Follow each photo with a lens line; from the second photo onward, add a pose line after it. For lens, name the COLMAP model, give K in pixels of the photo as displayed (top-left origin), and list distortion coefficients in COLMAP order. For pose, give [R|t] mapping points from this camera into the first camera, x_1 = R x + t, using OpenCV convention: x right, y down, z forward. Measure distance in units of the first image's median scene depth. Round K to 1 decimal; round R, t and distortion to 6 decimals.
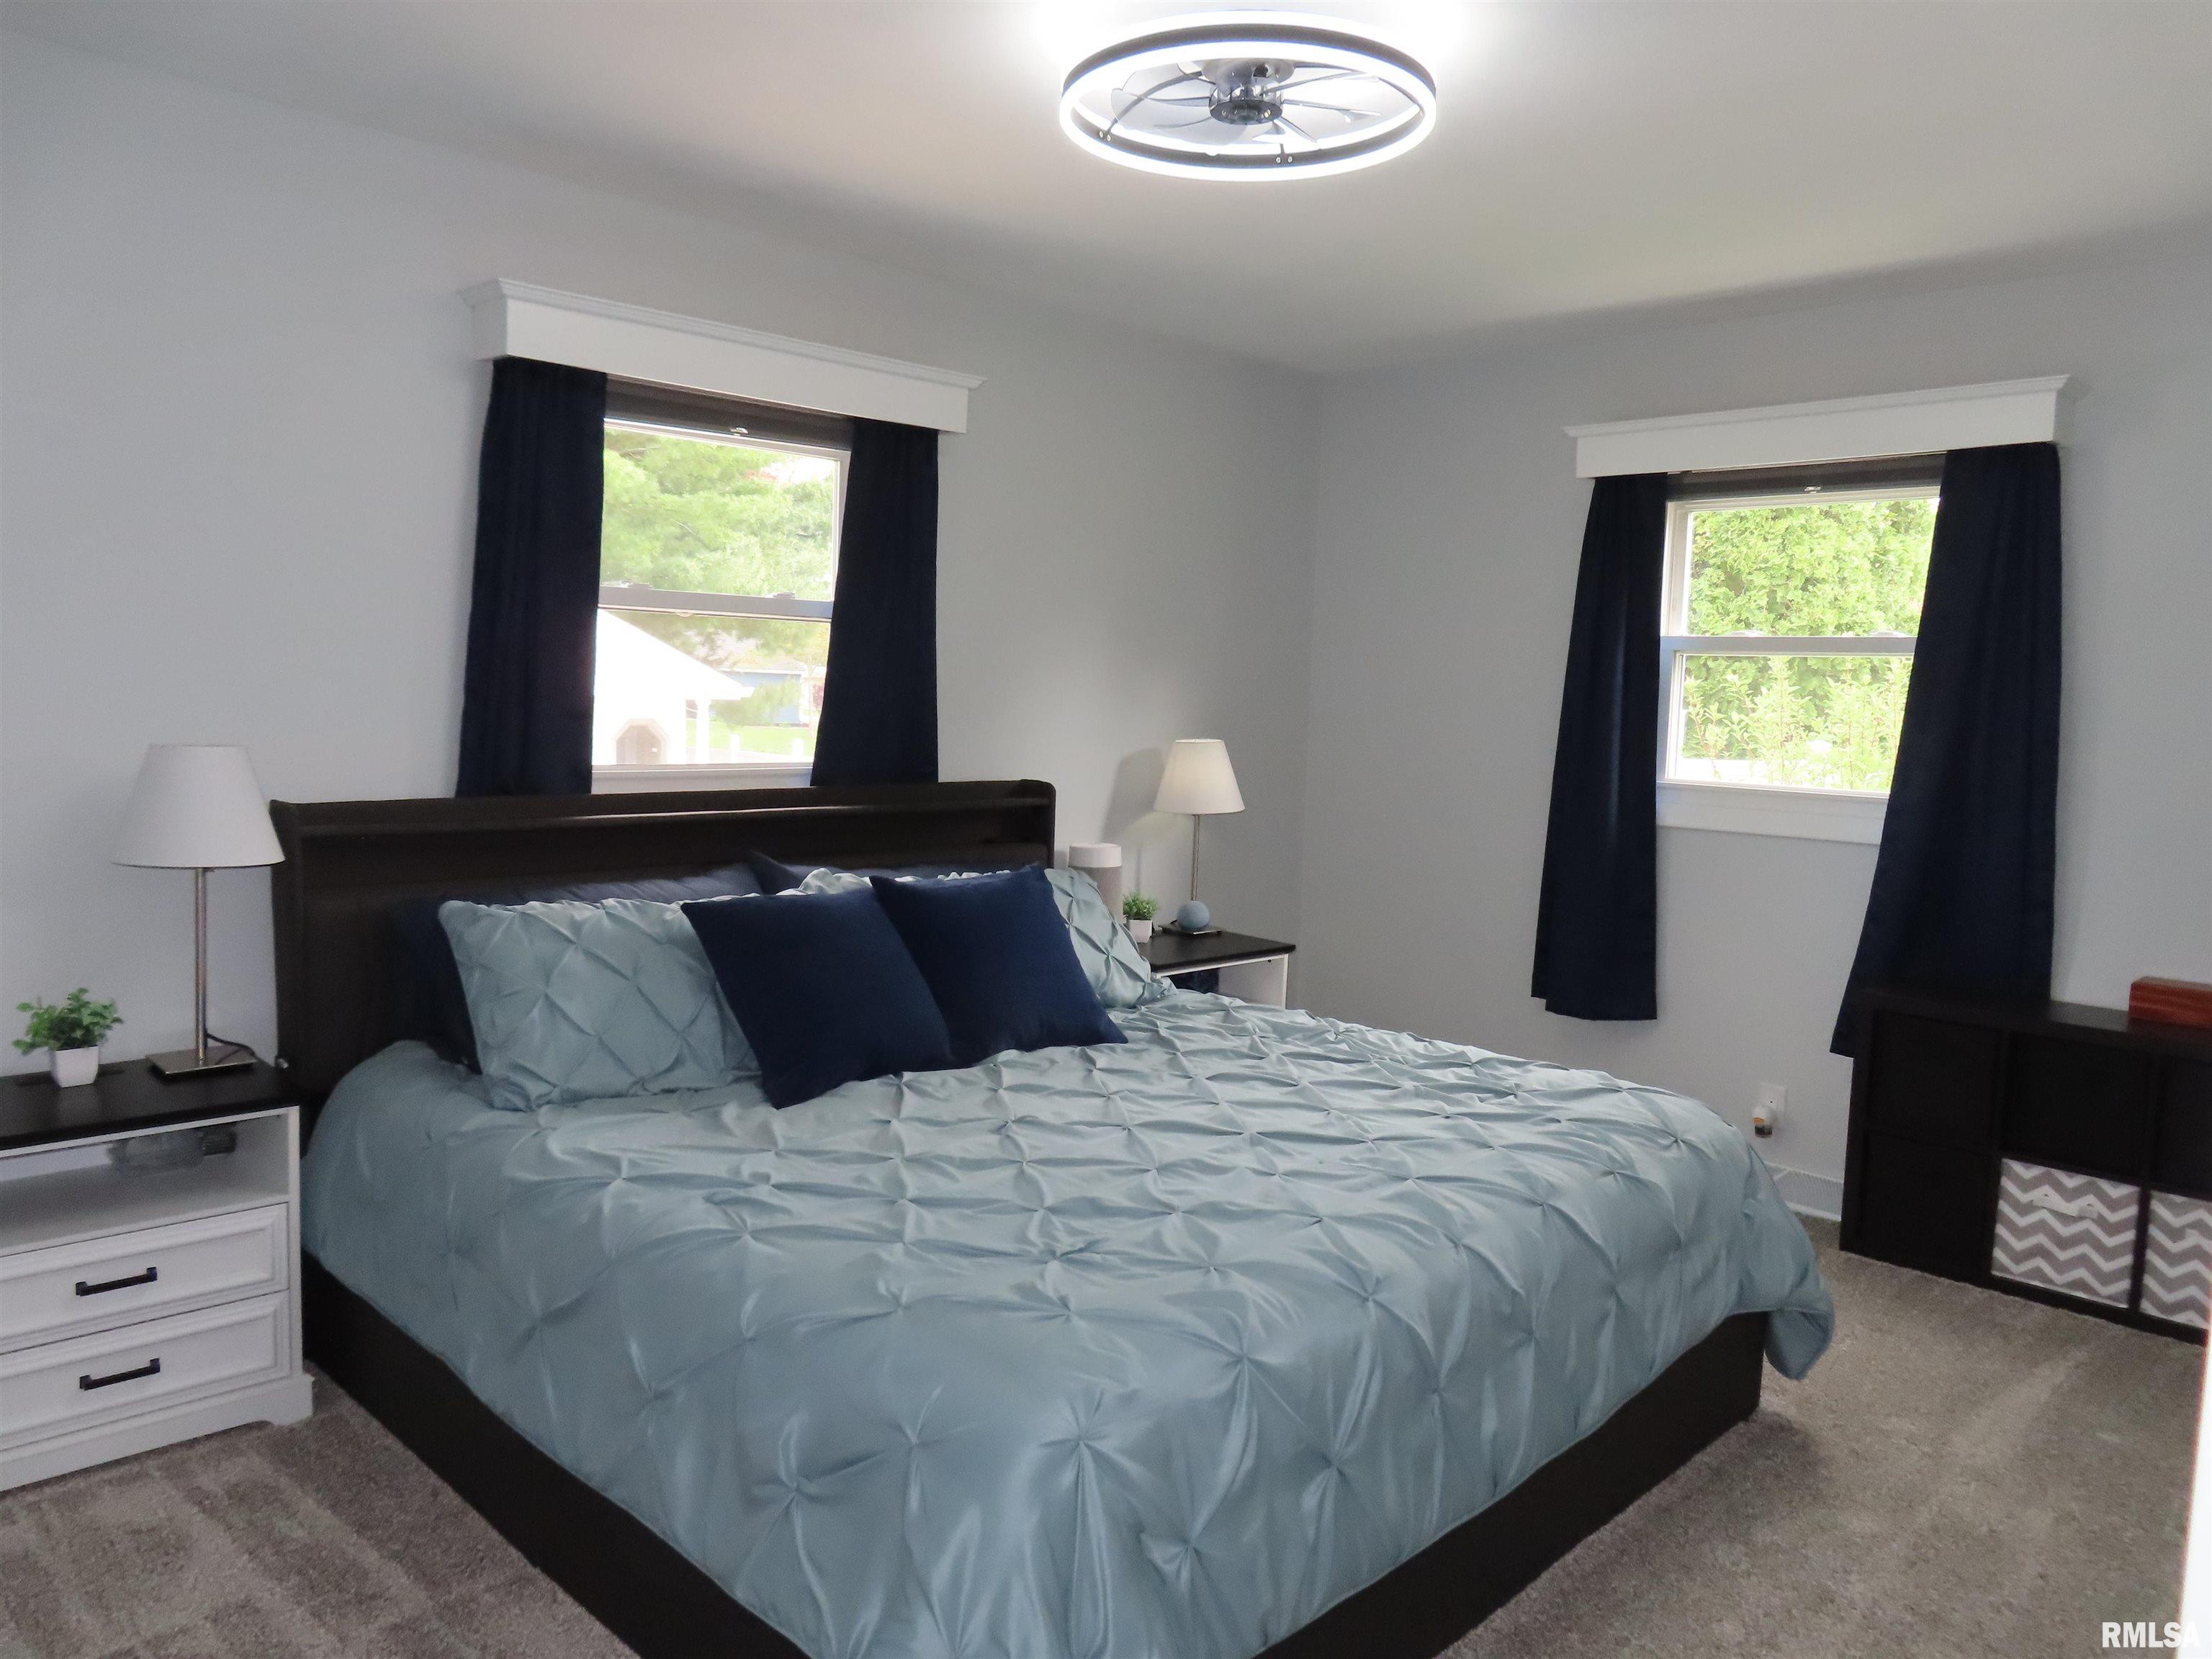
lens RADIAL K [[1566.1, 0, 1107.9], [0, 1566.1, 832.5], [0, 0, 1]] dist [-0.006646, 0.001525]
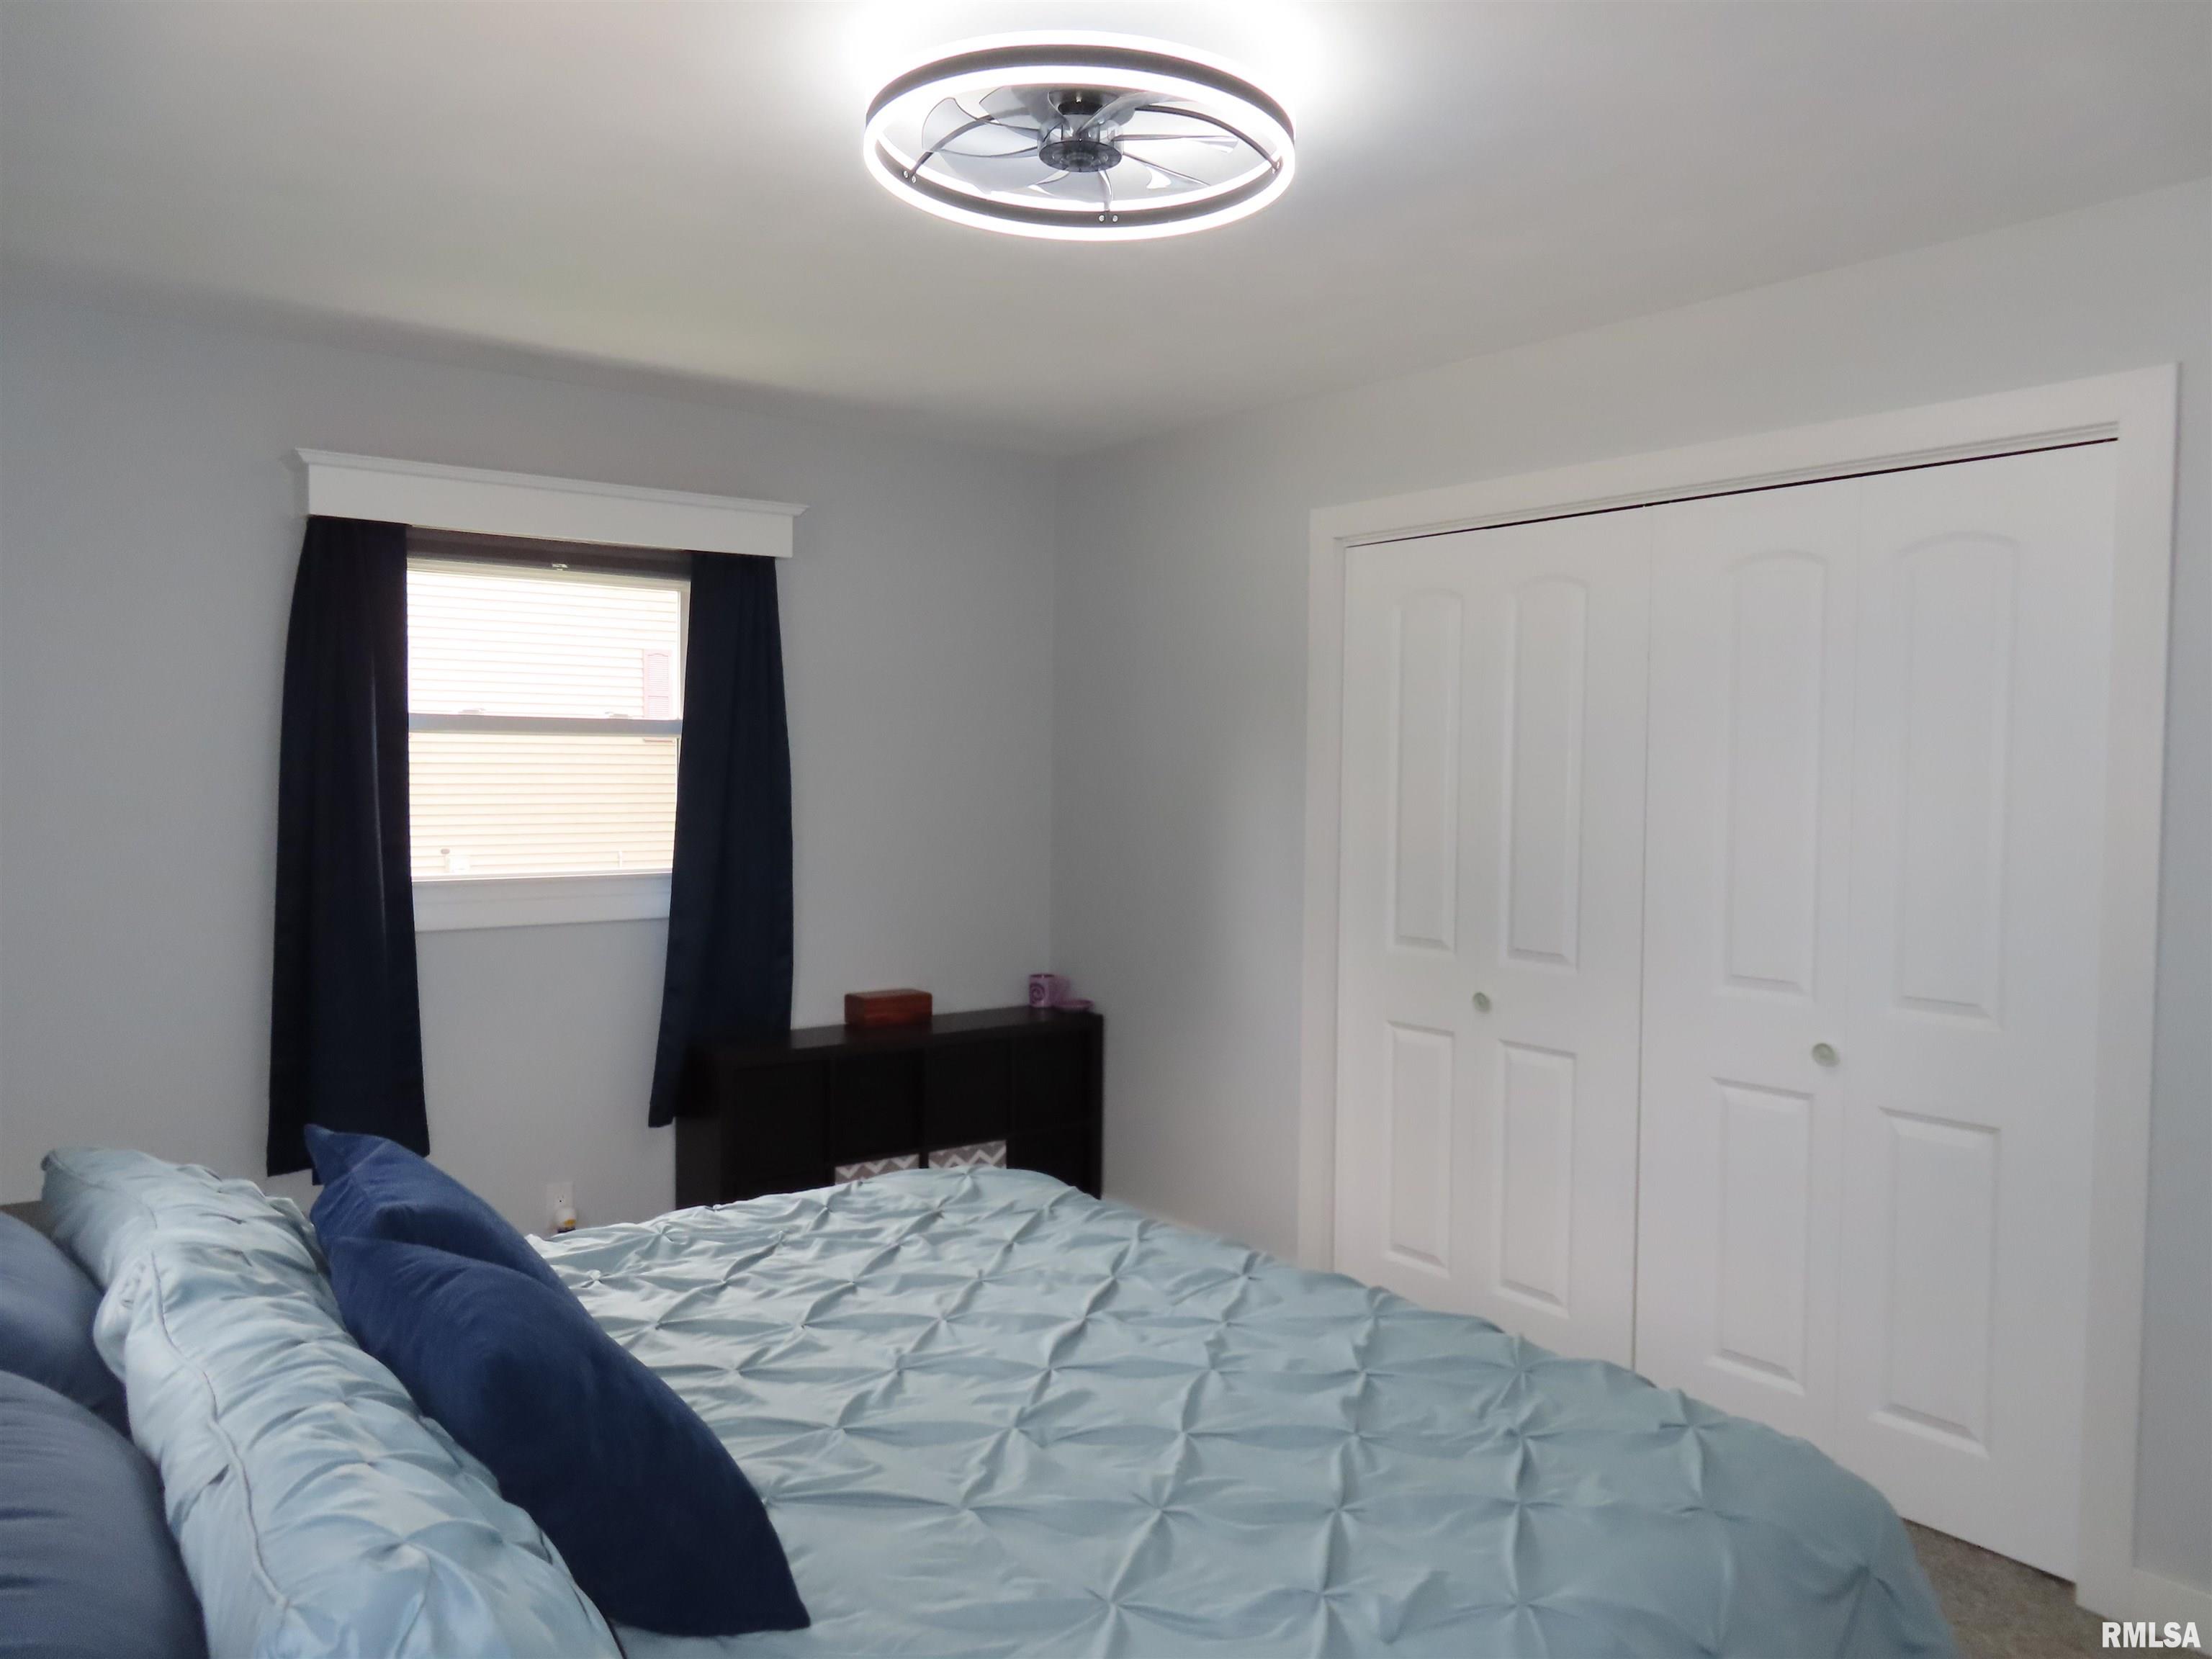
lens RADIAL K [[1566.1, 0, 1107.9], [0, 1566.1, 832.5], [0, 0, 1]] dist [-0.006646, 0.001525]
pose [[0.140887, -0.071134, 0.987467, -0.527627], [0.091196, 0.994107, 0.058601, -0.088633], [-0.985816, 0.081797, 0.146544, 0.587507]]
